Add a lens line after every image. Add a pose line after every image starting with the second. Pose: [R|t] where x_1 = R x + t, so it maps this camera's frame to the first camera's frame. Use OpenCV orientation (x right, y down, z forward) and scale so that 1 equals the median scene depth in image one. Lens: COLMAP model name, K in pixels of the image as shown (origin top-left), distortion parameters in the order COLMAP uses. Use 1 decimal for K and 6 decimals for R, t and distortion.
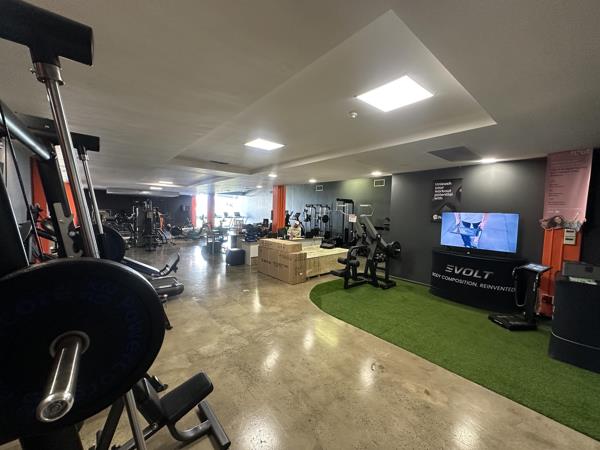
lens RADIAL K [[238.7, 0, 298.5], [0, 238.7, 224.9], [0, 0, 1]] dist [-0.001766, 0.000383]
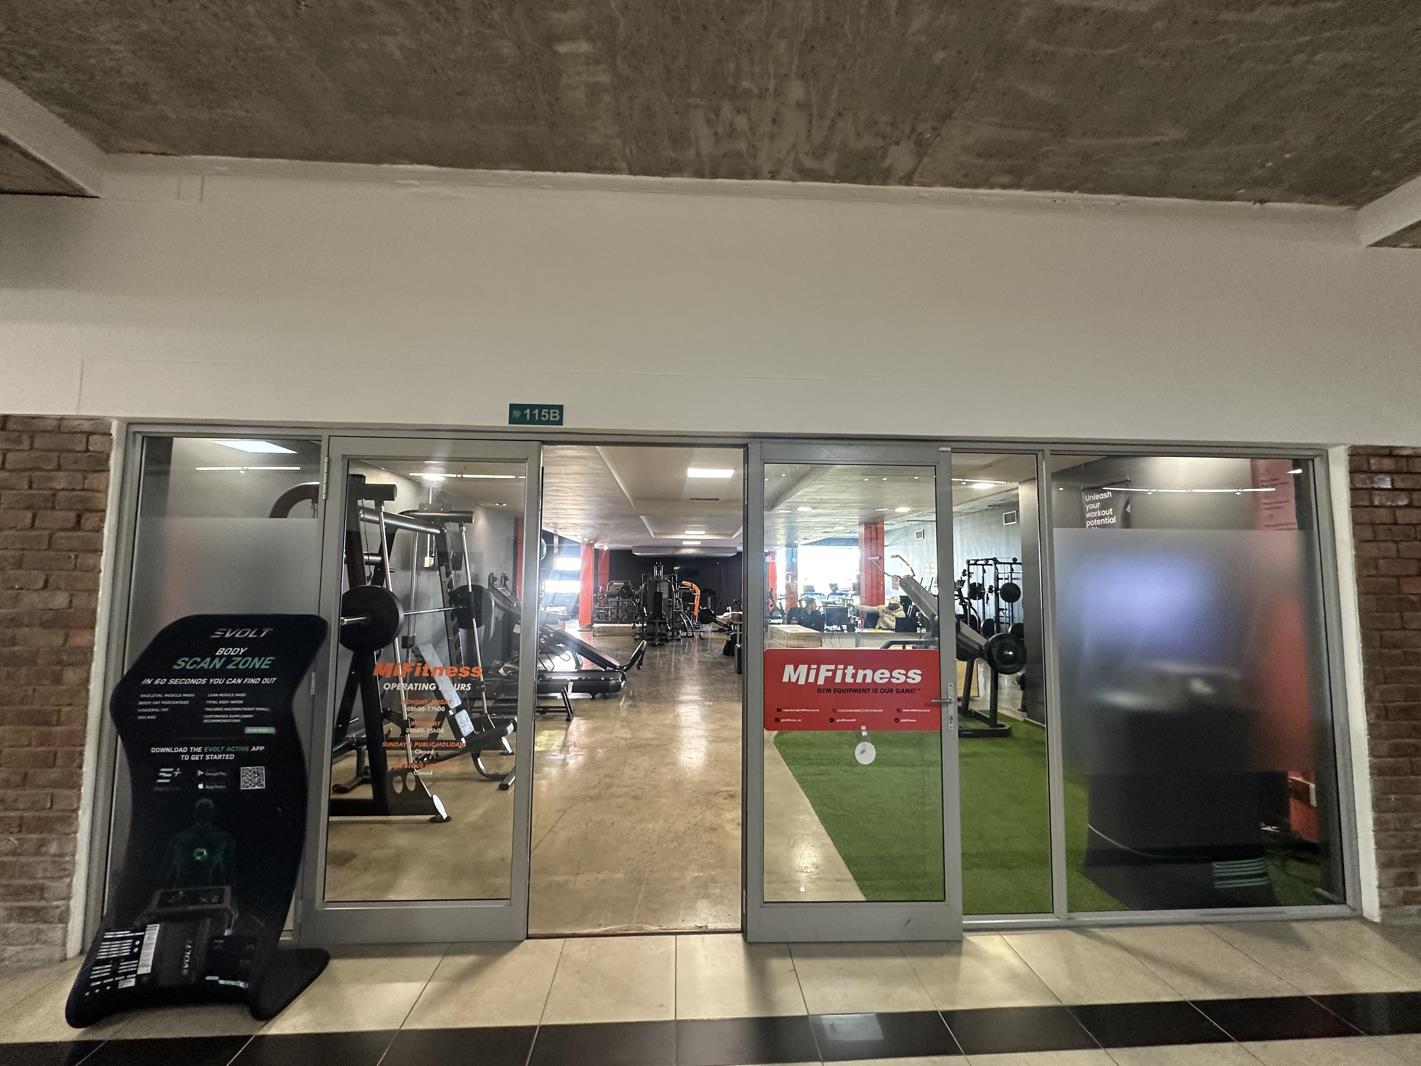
lens RADIAL K [[565.2, 0, 707.4], [0, 565.2, 533.3], [0, 0, 1]] dist [-0.001766, 0.000383]
pose [[0.803665, -0.070794, -0.590856, 0.606711], [-0.016473, 0.989871, -0.141008, 0.042776], [0.594854, 0.123056, 0.794359, -0.187093]]
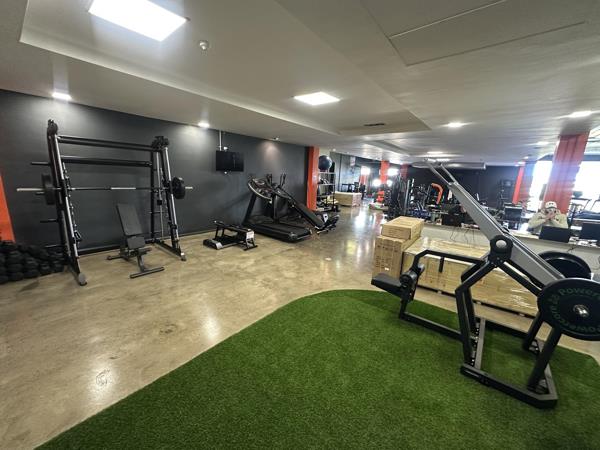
lens RADIAL K [[238.7, 0, 300.8], [0, 238.7, 224.5], [0, 0, 1]] dist [-0.001766, 0.000383]
pose [[0.202136, 0.180989, -0.962488, 0.613568], [-0.089838, 0.982058, 0.165802, -0.015408], [0.975228, 0.052954, 0.214769, 0.608812]]
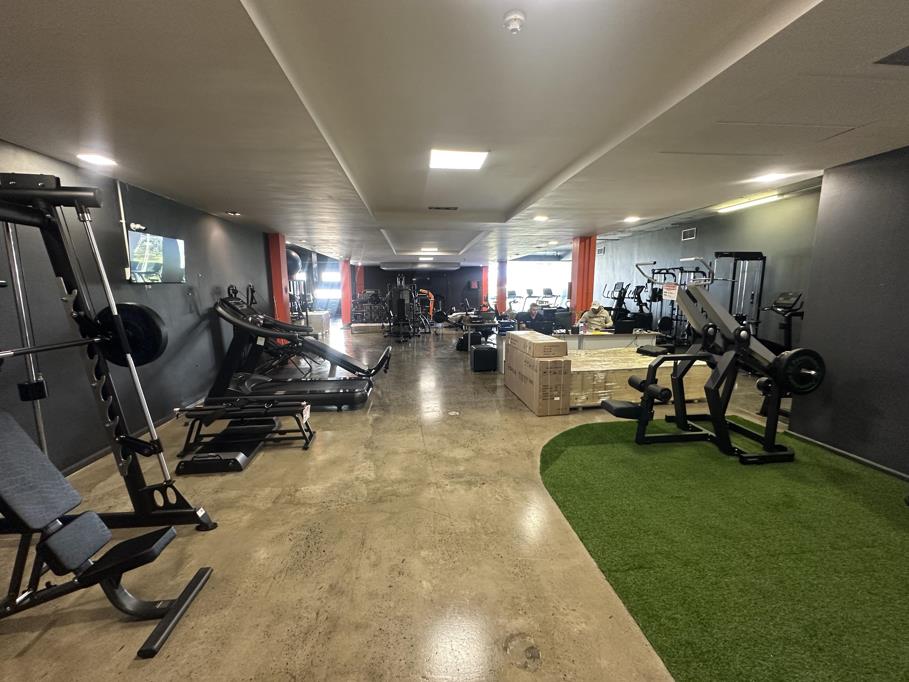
lens RADIAL K [[361.6, 0, 453.7], [0, 361.6, 340.1], [0, 0, 1]] dist [-0.001766, 0.000383]
pose [[0.835232, 0.048499, -0.547754, 0.258083], [-0.001492, 0.996299, 0.085939, 0.005119], [0.549895, -0.070961, 0.832214, 0.212150]]
